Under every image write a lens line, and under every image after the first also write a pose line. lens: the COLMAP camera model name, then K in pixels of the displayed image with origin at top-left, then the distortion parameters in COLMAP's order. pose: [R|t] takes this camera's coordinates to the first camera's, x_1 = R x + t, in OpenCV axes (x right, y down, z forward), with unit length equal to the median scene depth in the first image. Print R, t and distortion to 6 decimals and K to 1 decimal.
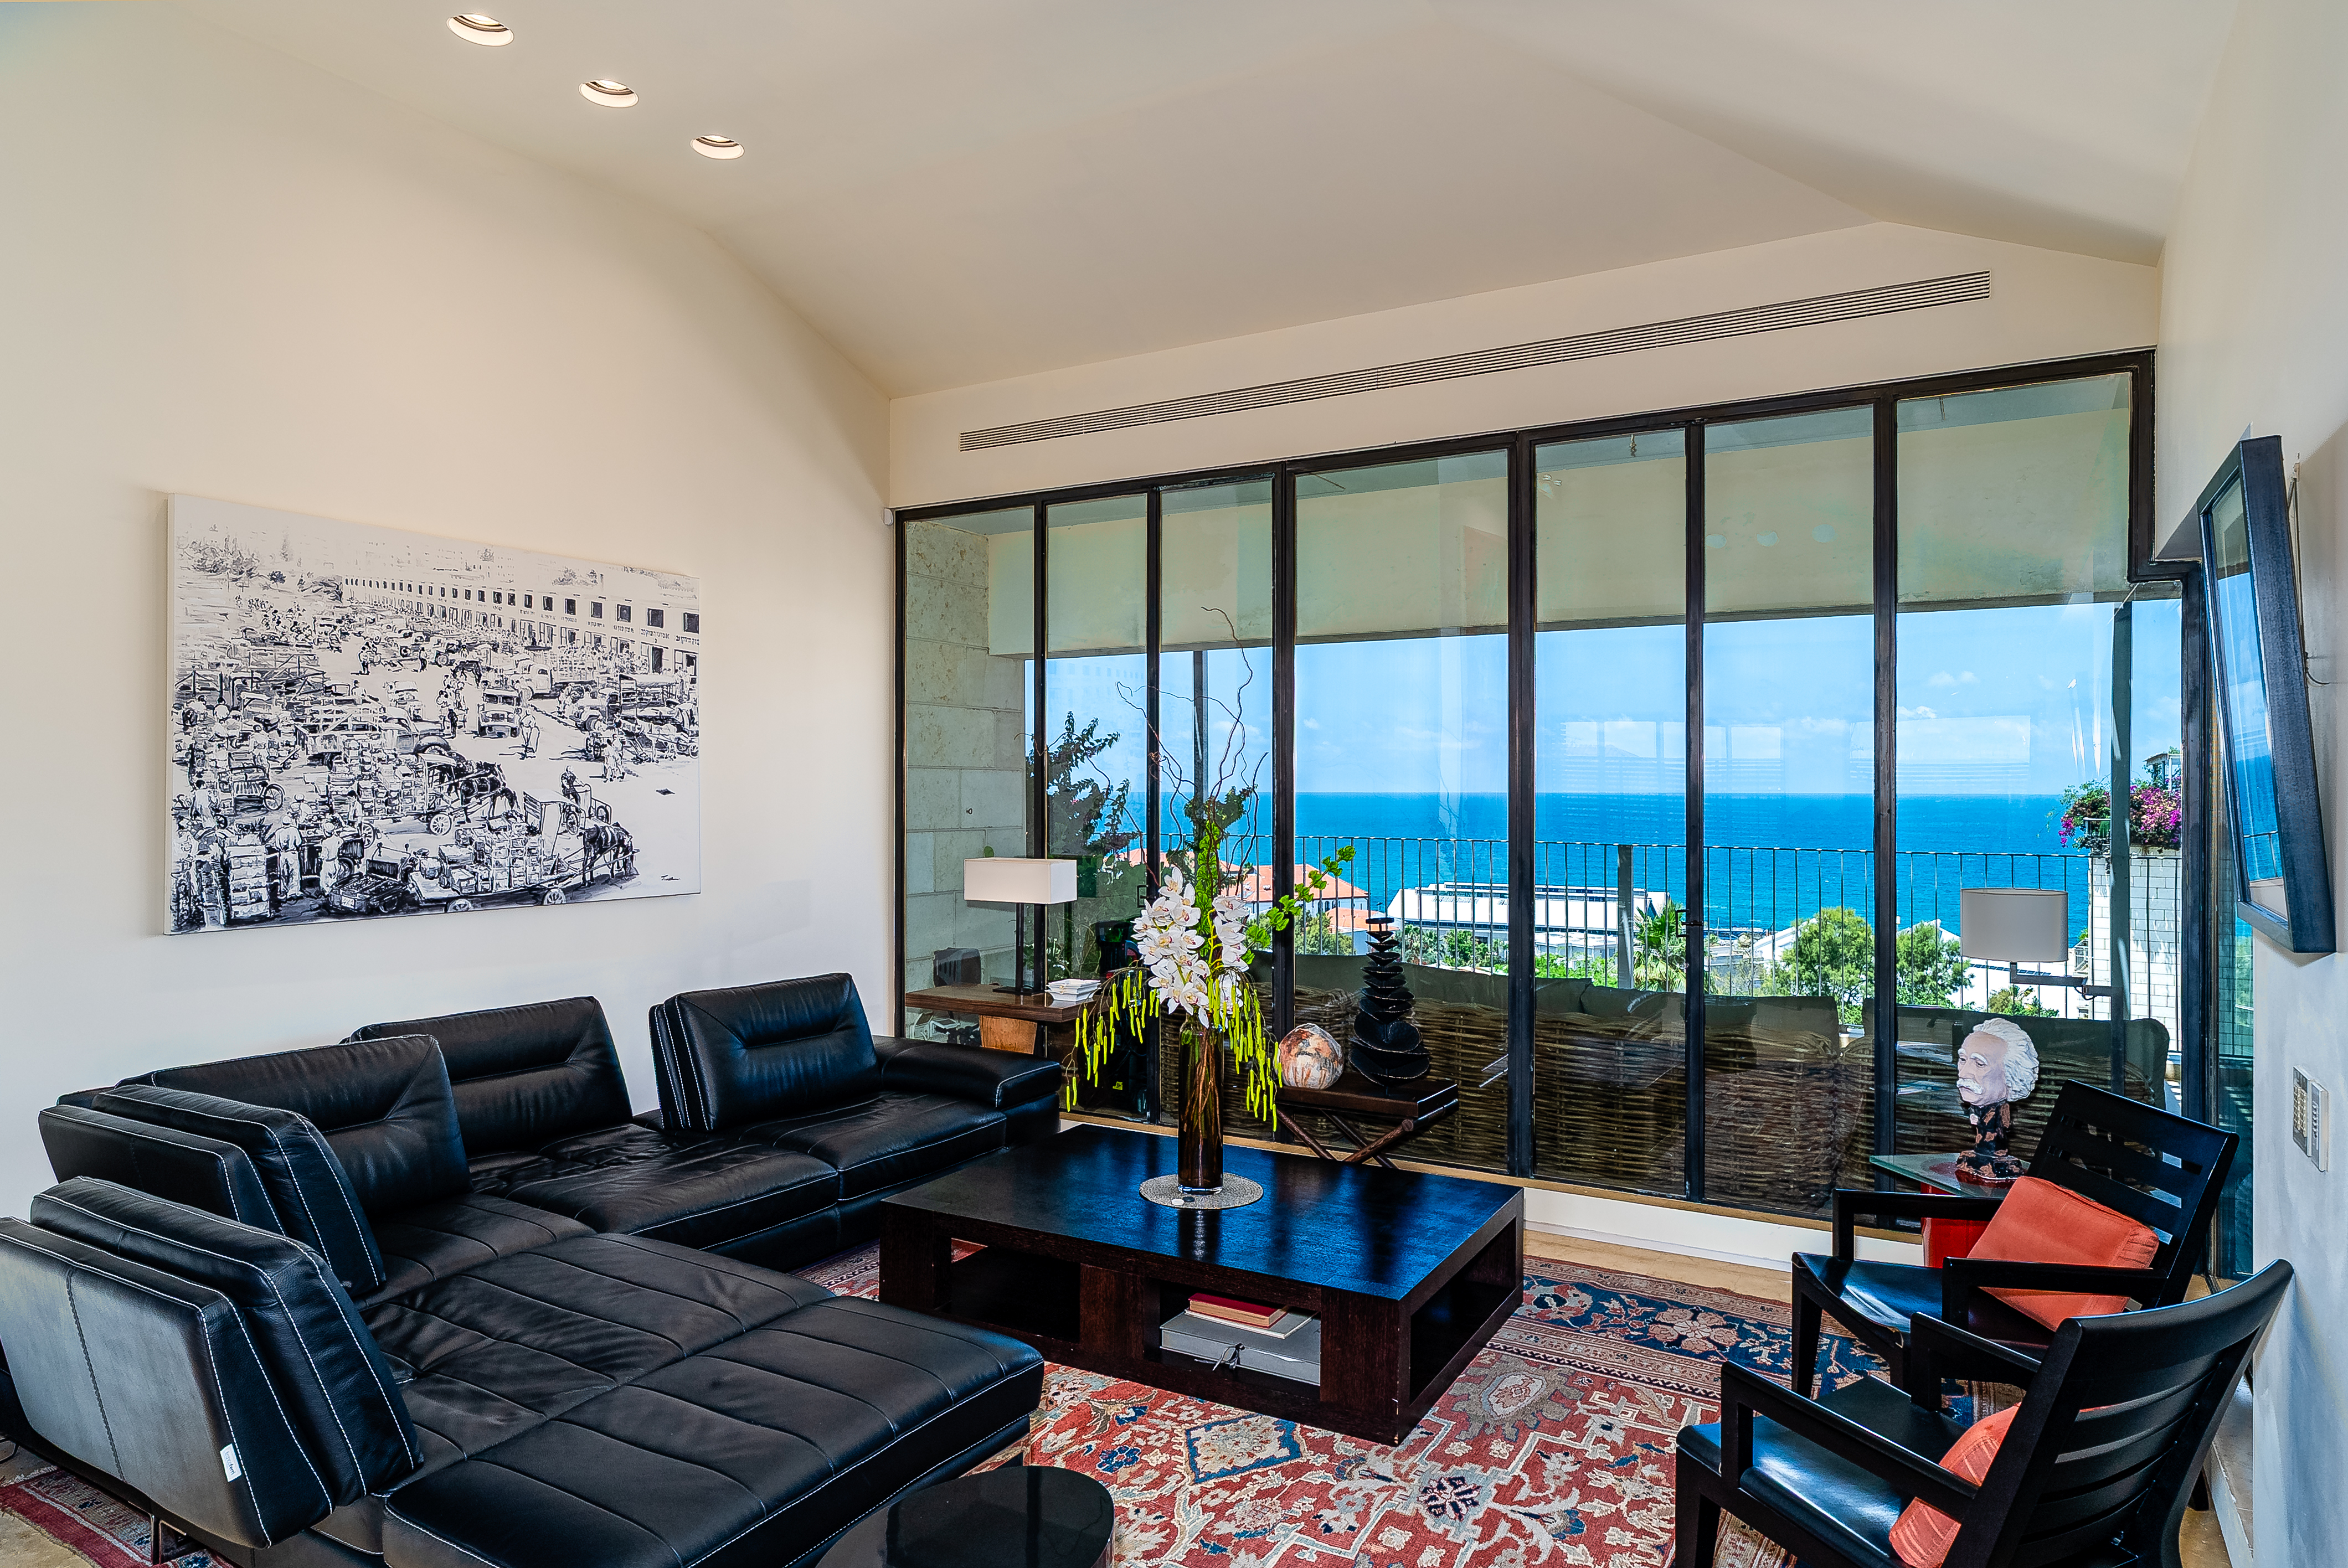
lens RADIAL K [[1402.6, 0, 1177.1], [0, 1402.6, 783.0], [0, 0, 1]] dist [-0.007721, -0.000121]
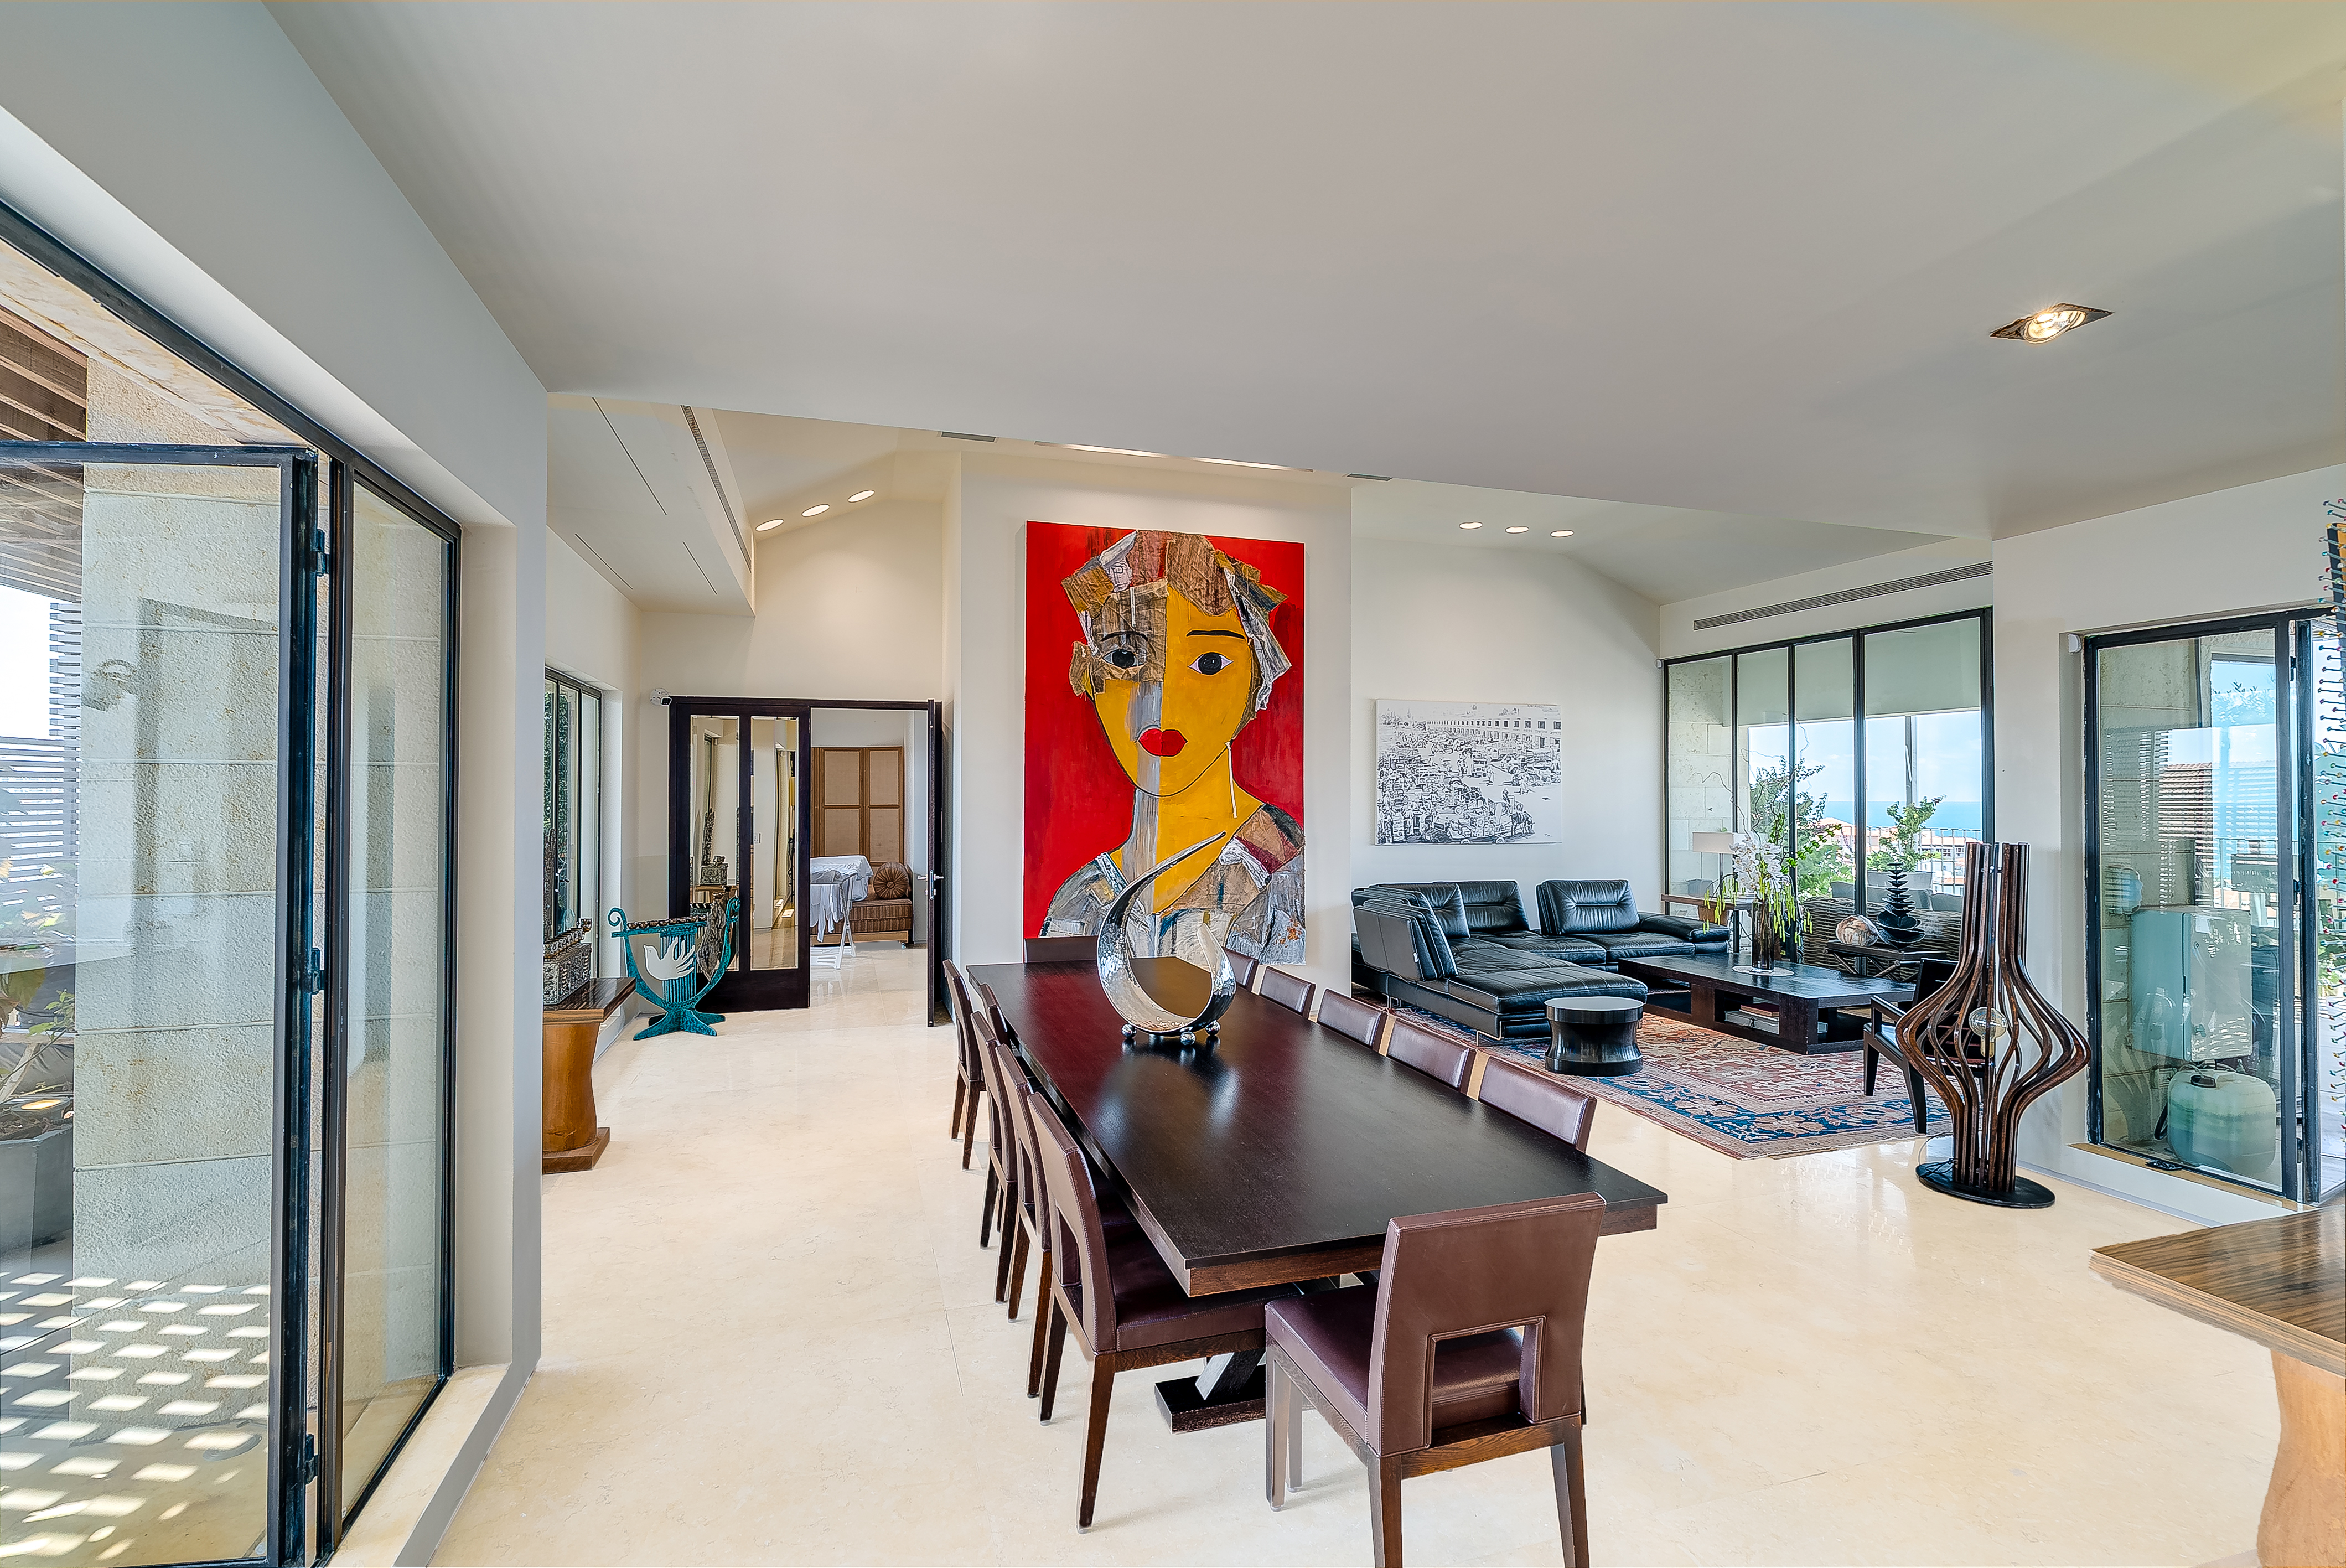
lens RADIAL K [[1074.2, 0, 1168.3], [0, 1074.2, 786.2], [0, 0, 1]] dist [-0.003873, 0.000006]
pose [[0.741797, -0.004975, -0.670606, 0.425220], [0.000537, 0.999977, -0.006825, -0.002912], [0.670624, 0.004703, 0.741782, -0.866751]]
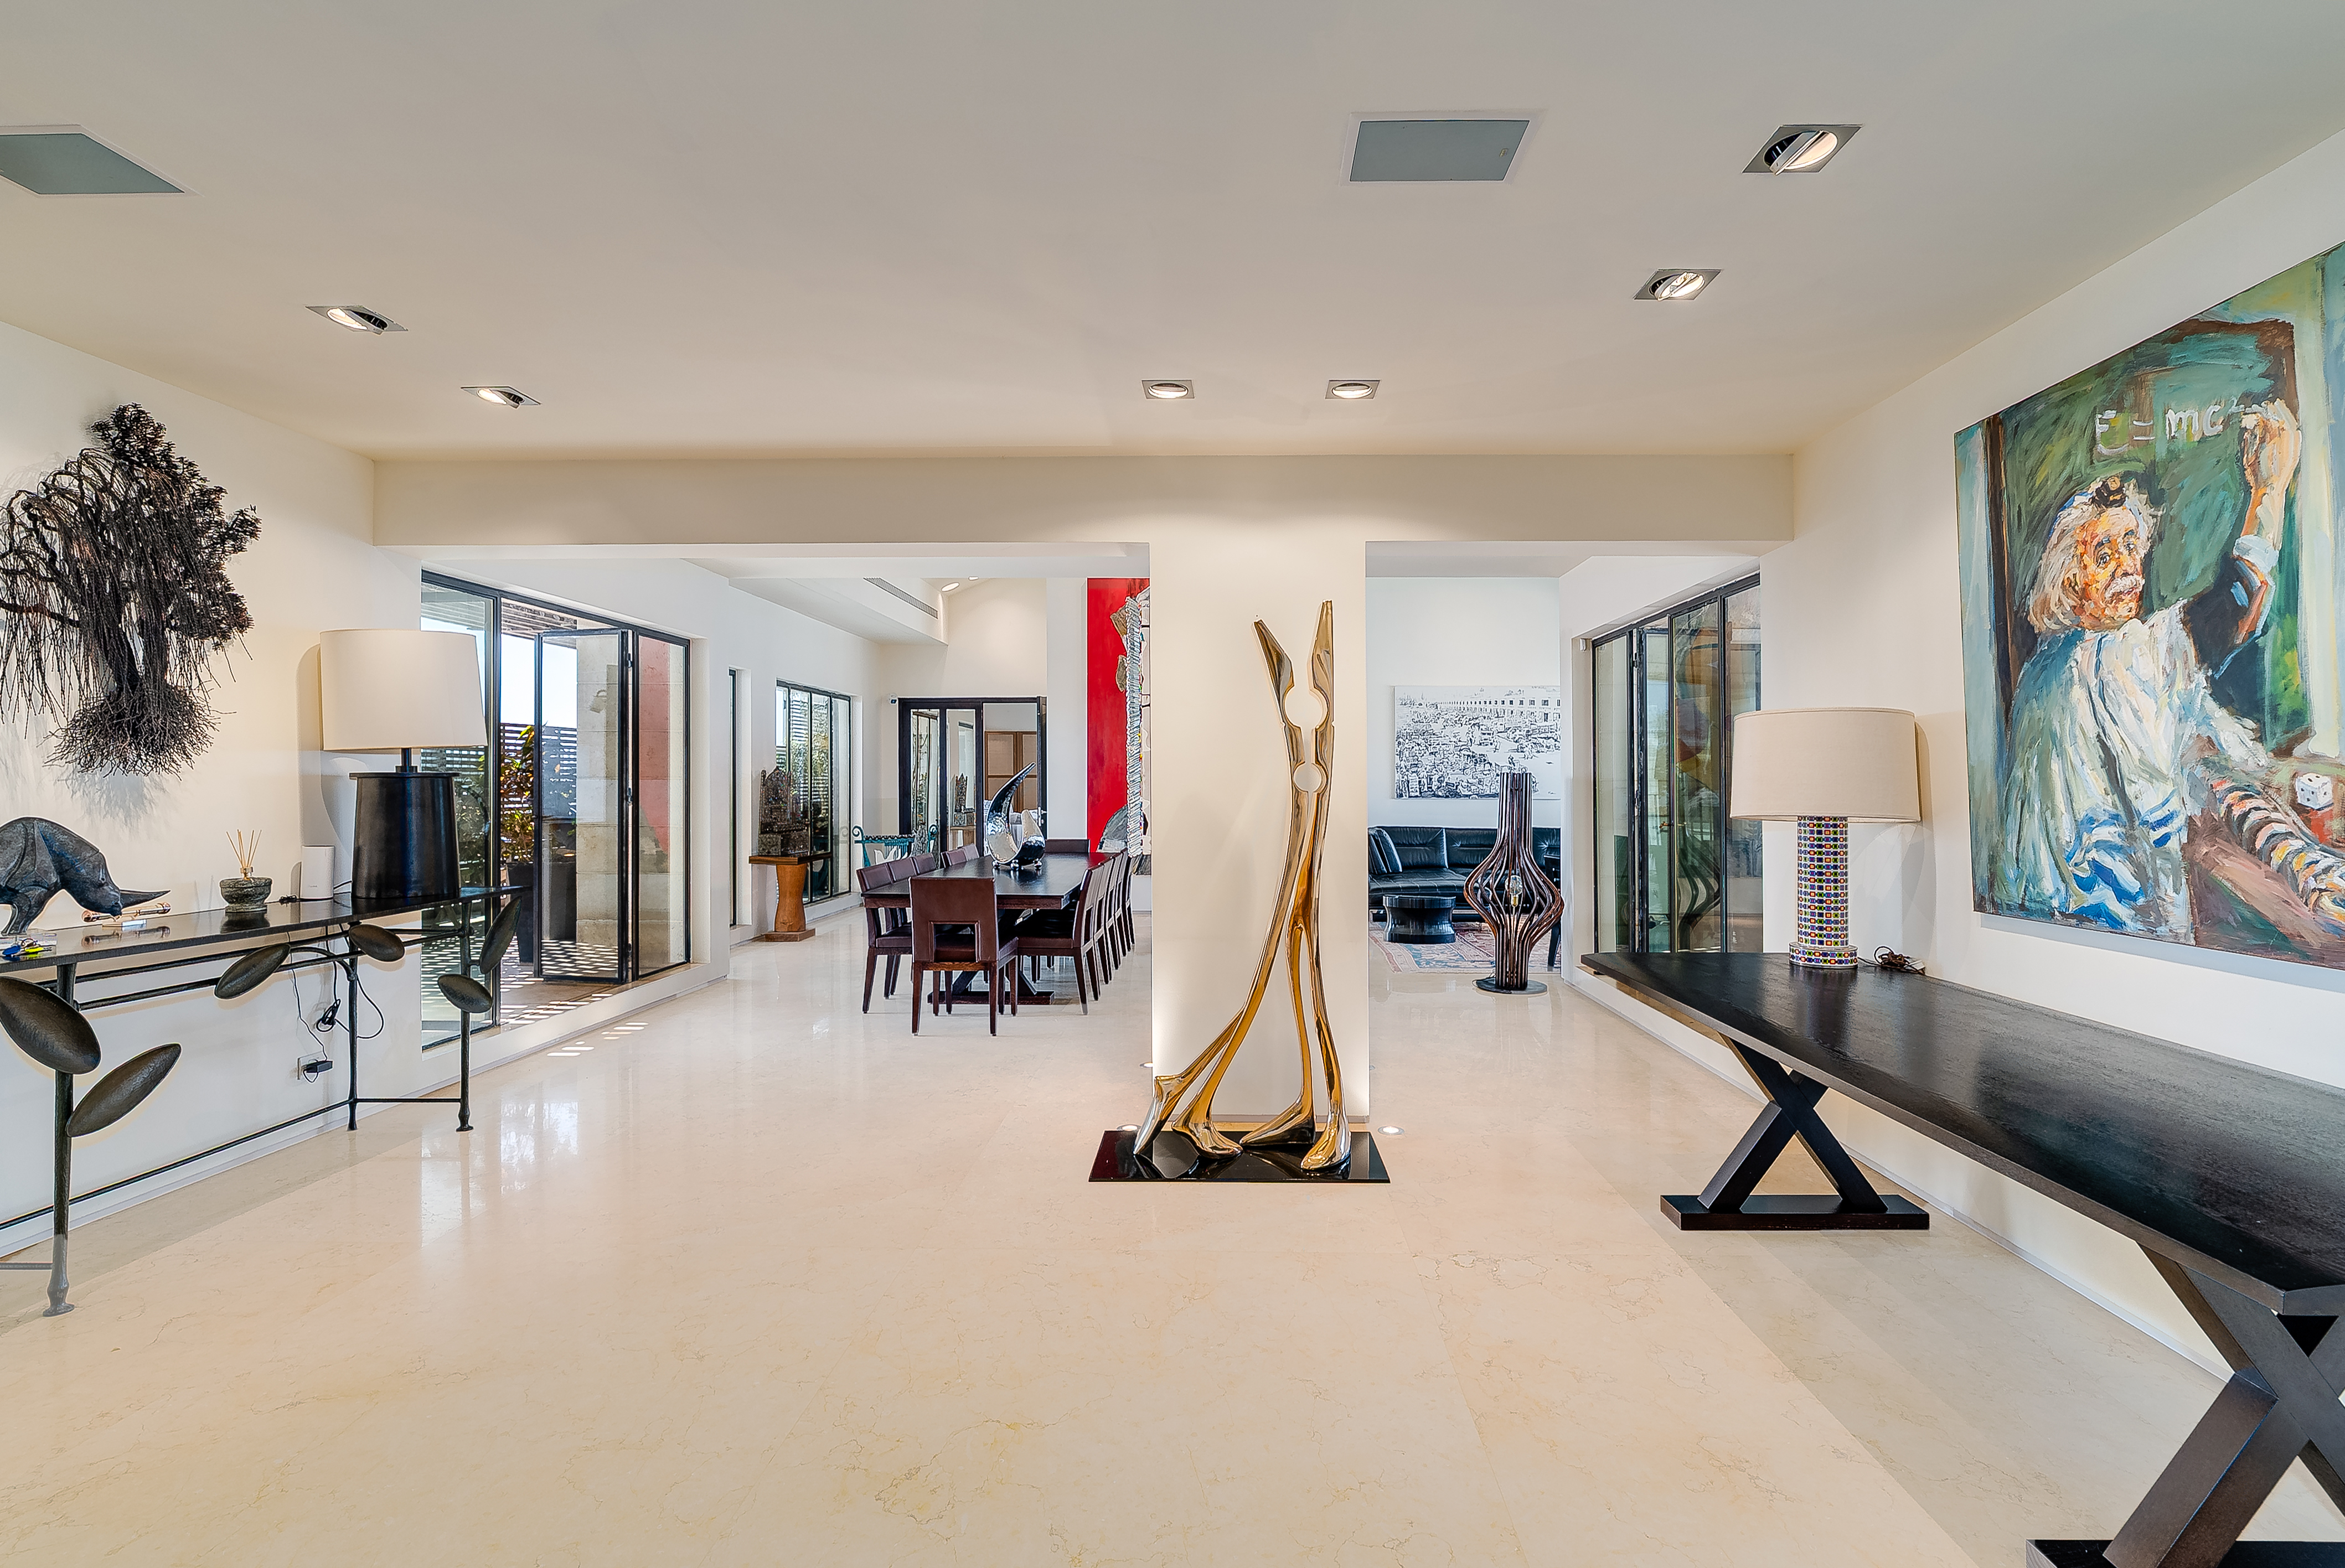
lens RADIAL K [[1073.6, 0, 1185.7], [0, 1073.6, 776.3], [0, 0, 1]] dist [-0.003873, 0.000006]
pose [[0.484577, -0.004801, -0.874736, 1.369109], [0.000540, 0.999986, -0.005190, 0.051356], [0.874749, 0.002042, 0.484573, -0.819169]]
